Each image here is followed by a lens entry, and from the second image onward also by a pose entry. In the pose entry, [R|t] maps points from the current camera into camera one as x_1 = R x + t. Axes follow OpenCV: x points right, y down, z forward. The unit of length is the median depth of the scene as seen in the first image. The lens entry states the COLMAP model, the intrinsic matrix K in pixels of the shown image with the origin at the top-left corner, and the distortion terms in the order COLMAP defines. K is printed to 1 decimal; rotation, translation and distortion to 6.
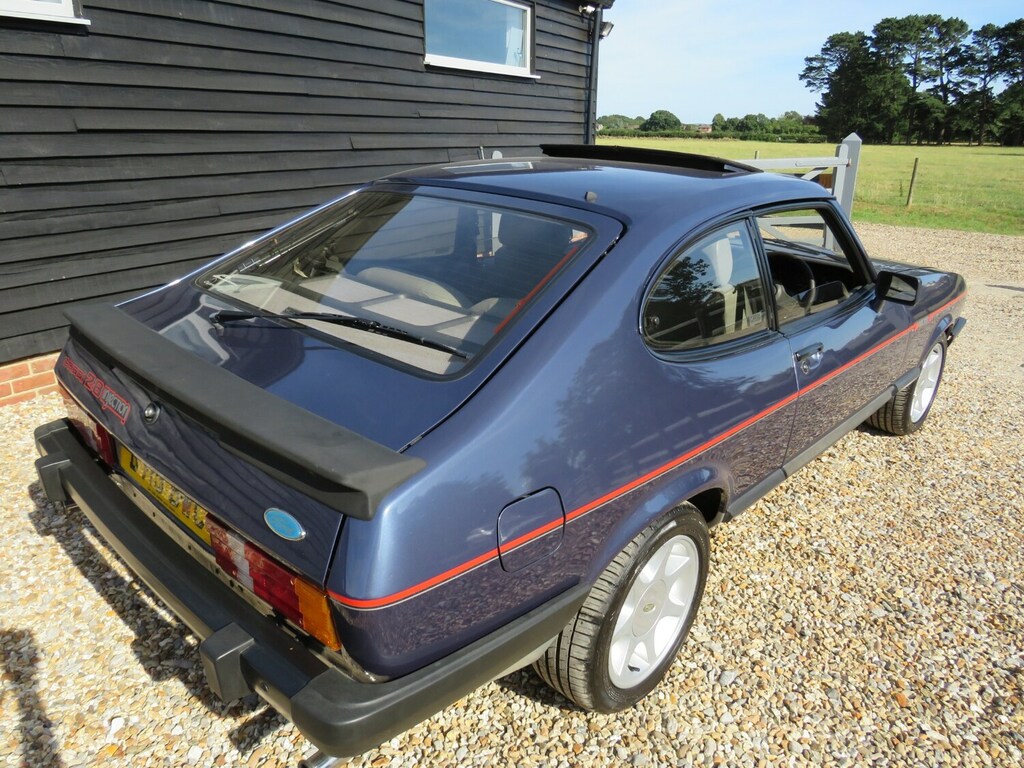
lens RADIAL K [[716.0, 0, 505.1], [0, 716.0, 387.3], [0, 0, 1]] dist [-0.031534, 0.019396]
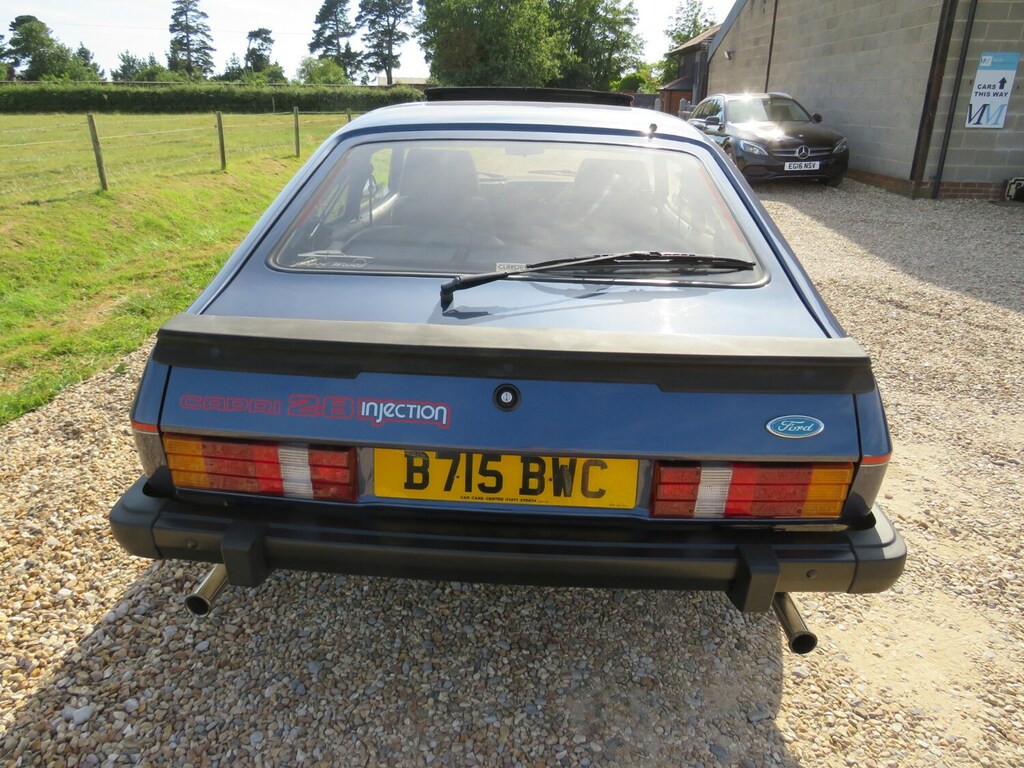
lens RADIAL K [[716.0, 0, 494.3], [0, 716.0, 377.5], [0, 0, 1]] dist [-0.031534, 0.019396]
pose [[0.759199, -0.253916, 0.599285, -0.624332], [0.229929, 0.966025, 0.118019, -0.056875], [-0.608891, 0.048193, 0.791788, 0.197041]]
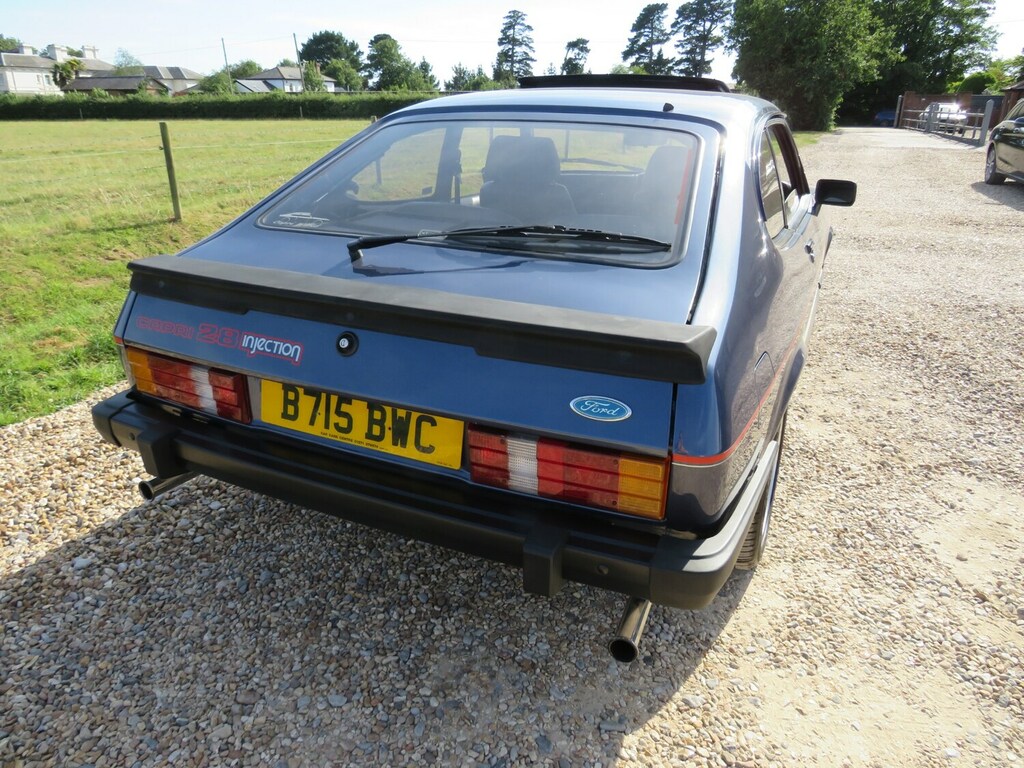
lens RADIAL K [[716.0, 0, 502.0], [0, 716.0, 379.1], [0, 0, 1]] dist [-0.031534, 0.019396]
pose [[0.949387, -0.138627, 0.281862, -0.350502], [0.131513, 0.990333, 0.044101, 0.041252], [-0.285250, -0.004801, 0.958441, 0.025587]]
